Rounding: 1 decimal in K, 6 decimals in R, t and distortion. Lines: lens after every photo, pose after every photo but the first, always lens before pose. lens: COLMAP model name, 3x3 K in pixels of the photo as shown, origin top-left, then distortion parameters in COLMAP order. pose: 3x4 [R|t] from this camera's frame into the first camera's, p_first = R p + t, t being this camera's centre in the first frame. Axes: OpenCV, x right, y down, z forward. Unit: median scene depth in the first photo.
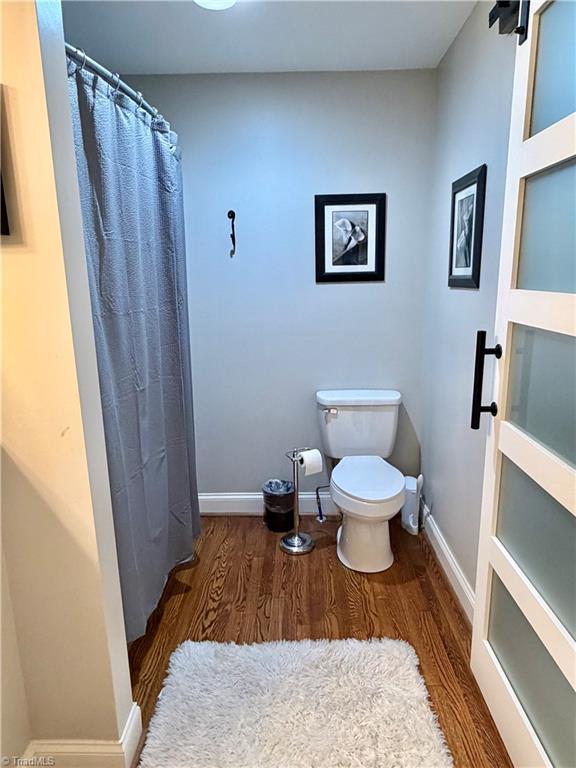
lens RADIAL K [[492.6, 0, 288.8], [0, 492.6, 386.4], [0, 0, 1]] dist [0.000343, 0.001683]
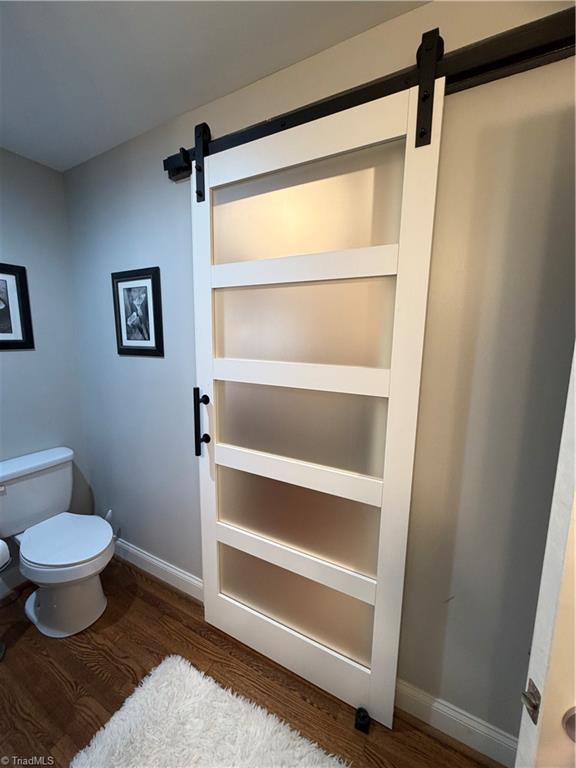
lens RADIAL K [[307.8, 0, 285.9], [0, 307.8, 381.6], [0, 0, 1]] dist [0.010898, -0.001117]
pose [[0.461039, -0.100907, 0.881624, -0.208632], [0.179496, 0.983581, 0.018710, -0.079754], [-0.869036, 0.149621, 0.471582, 0.300209]]
